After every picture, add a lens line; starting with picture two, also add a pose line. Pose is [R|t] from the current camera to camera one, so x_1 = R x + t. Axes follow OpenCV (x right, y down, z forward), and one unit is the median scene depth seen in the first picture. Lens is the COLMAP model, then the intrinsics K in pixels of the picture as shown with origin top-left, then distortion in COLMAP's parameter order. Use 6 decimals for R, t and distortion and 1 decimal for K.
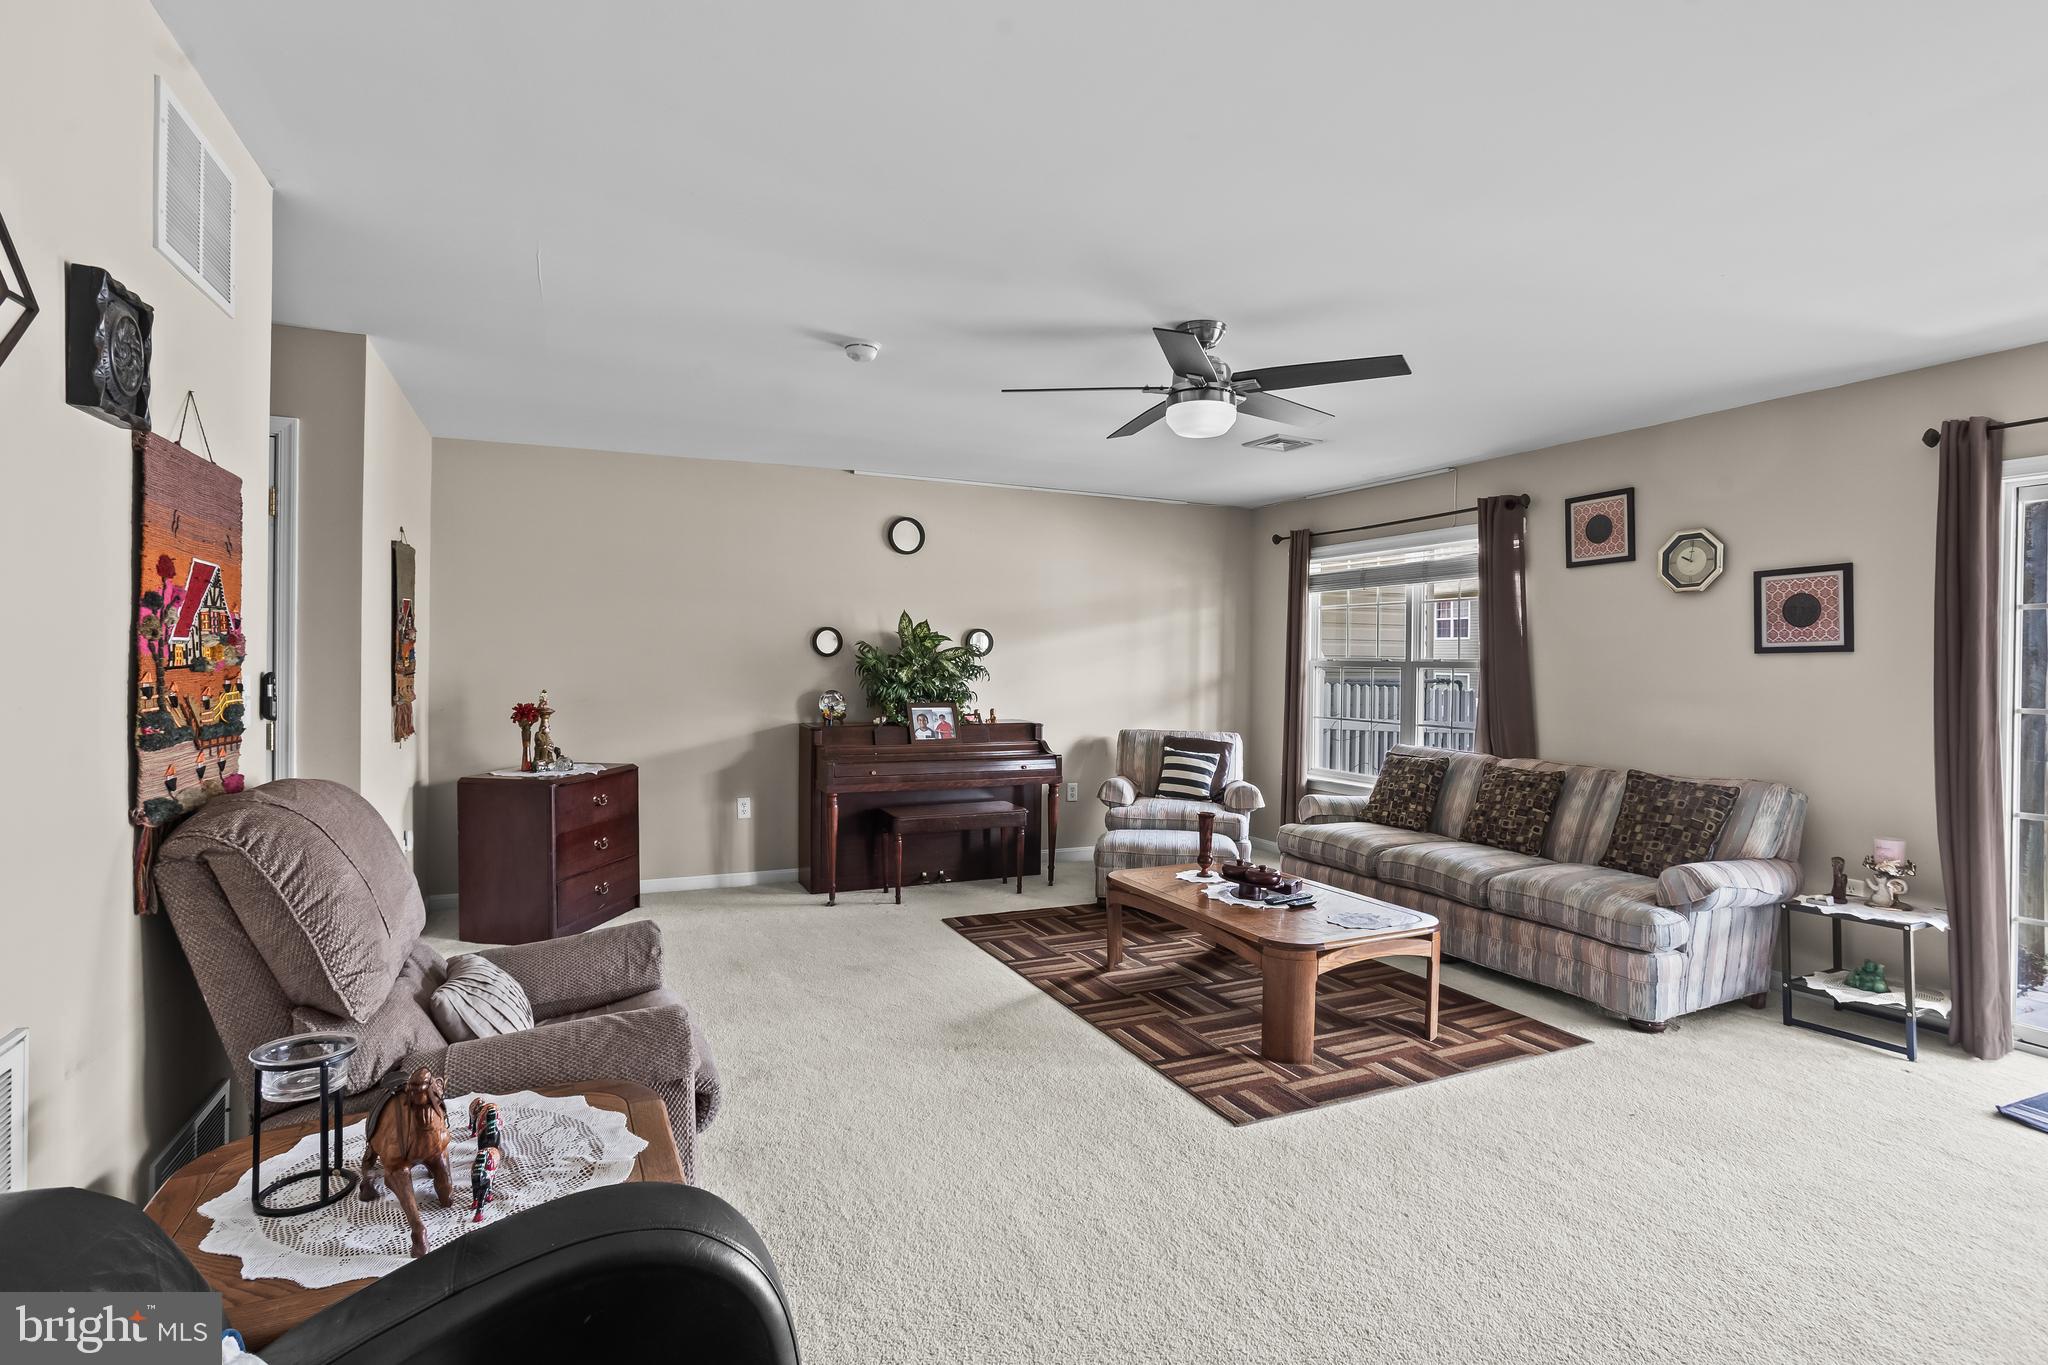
lens RADIAL K [[997.3, 0, 1030.7], [0, 997.3, 661.4], [0, 0, 1]] dist [-0.030740, 0.017967]
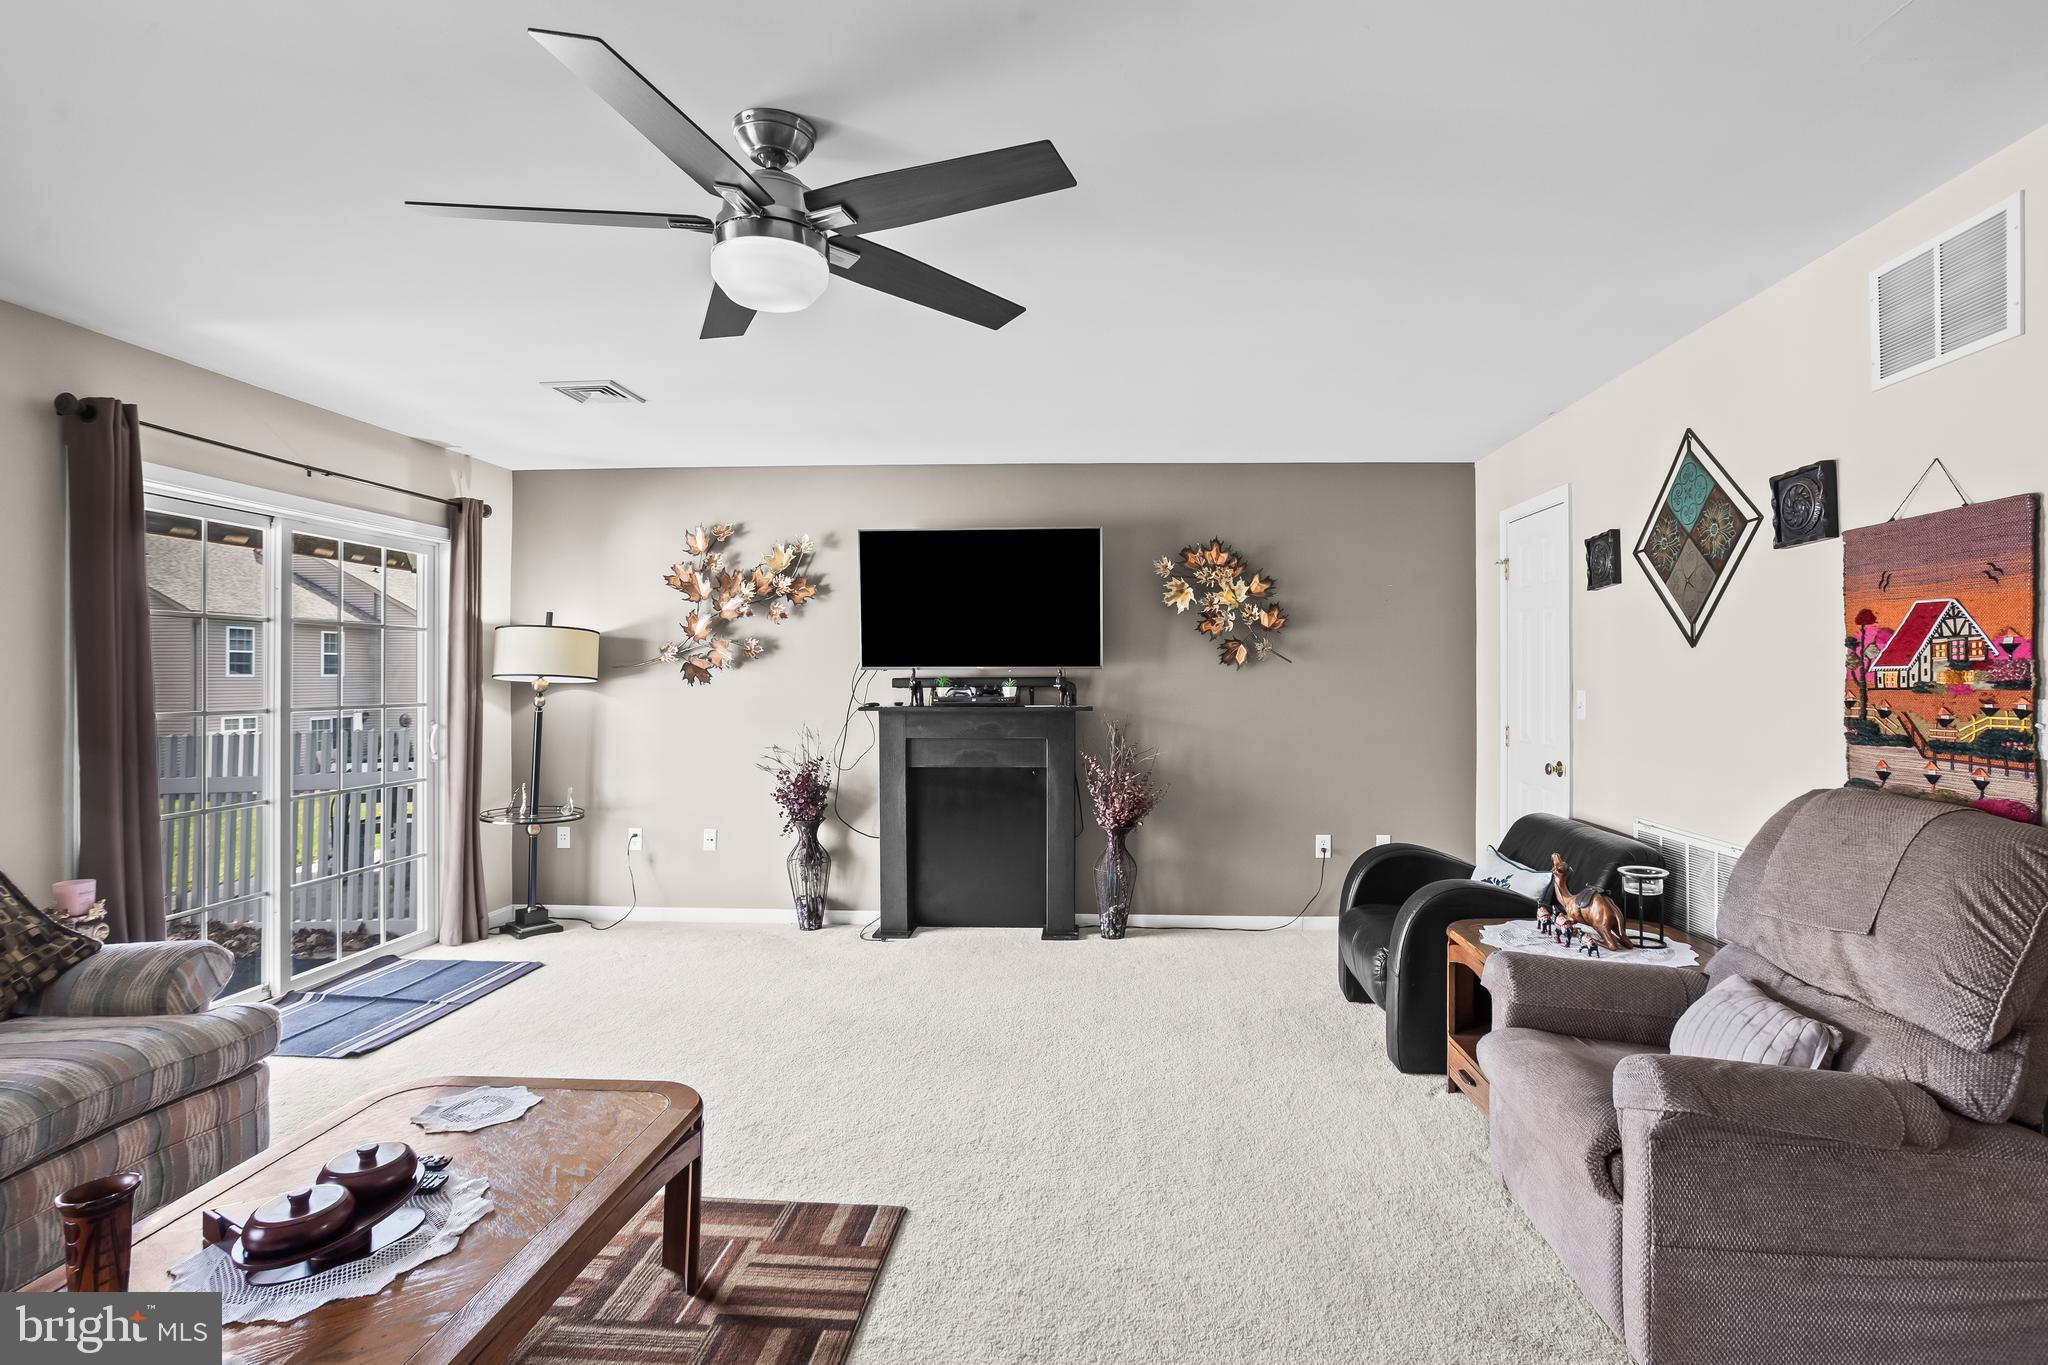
lens RADIAL K [[997.3, 0, 1060.0], [0, 997.3, 673.7], [0, 0, 1]] dist [-0.030740, 0.017967]
pose [[-0.875805, -0.008100, 0.482598, -0.185222], [-0.007921, 0.999966, 0.002408, -0.002660], [-0.482601, -0.001713, -0.875839, 0.966428]]
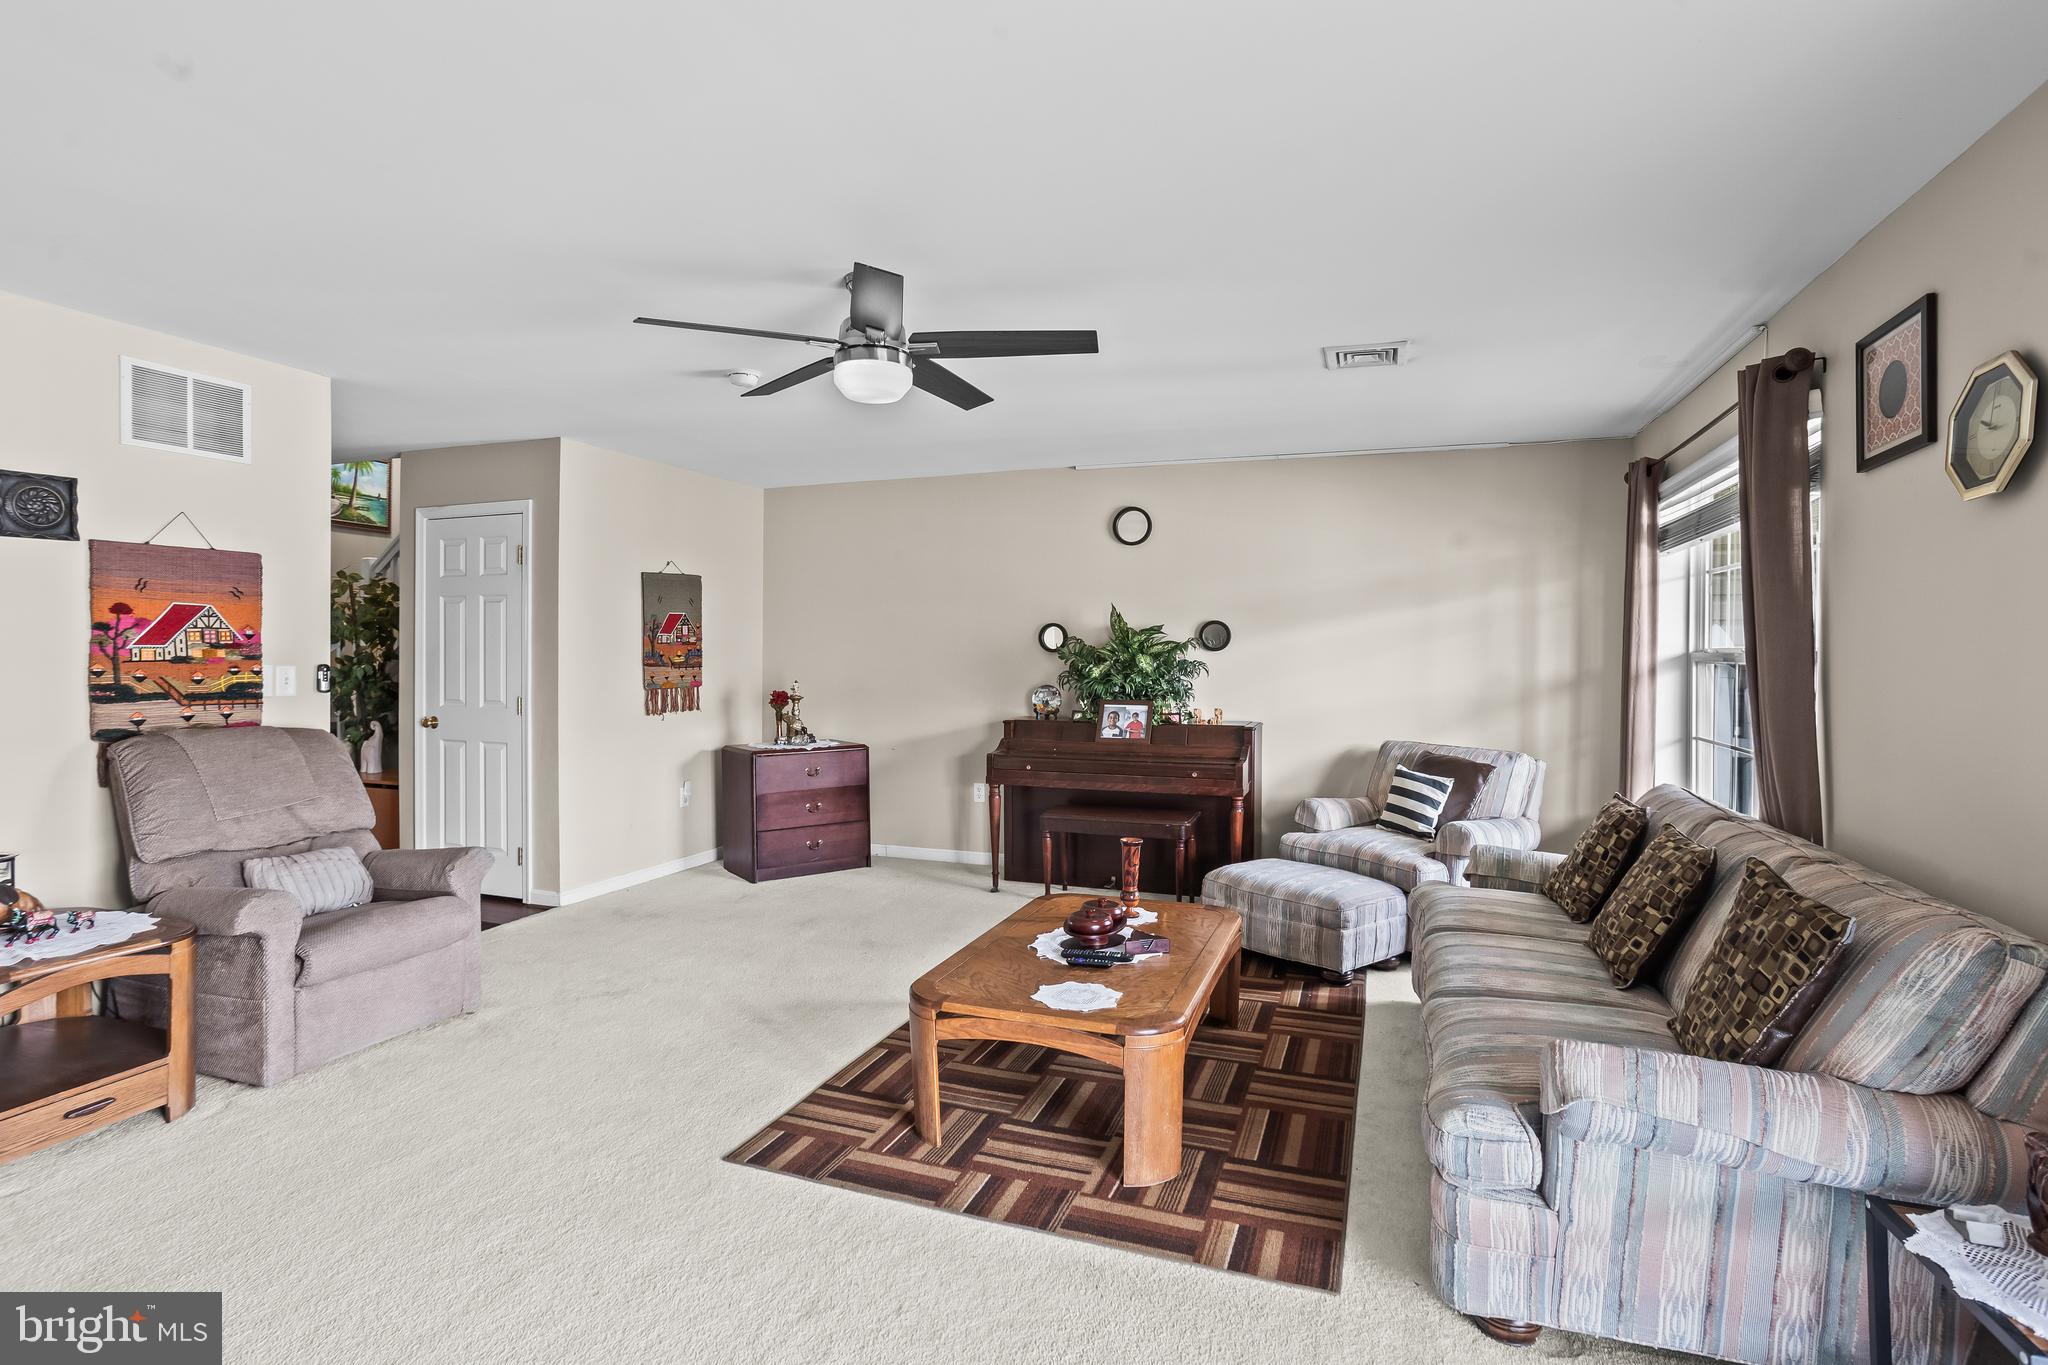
lens RADIAL K [[997.3, 0, 1050.9], [0, 997.3, 653.8], [0, 0, 1]] dist [-0.030740, 0.017967]
pose [[0.704136, -0.008357, -0.710016, 0.612330], [0.003769, 0.999961, -0.008032, 0.005448], [0.710056, 0.002980, 0.704139, 0.324630]]
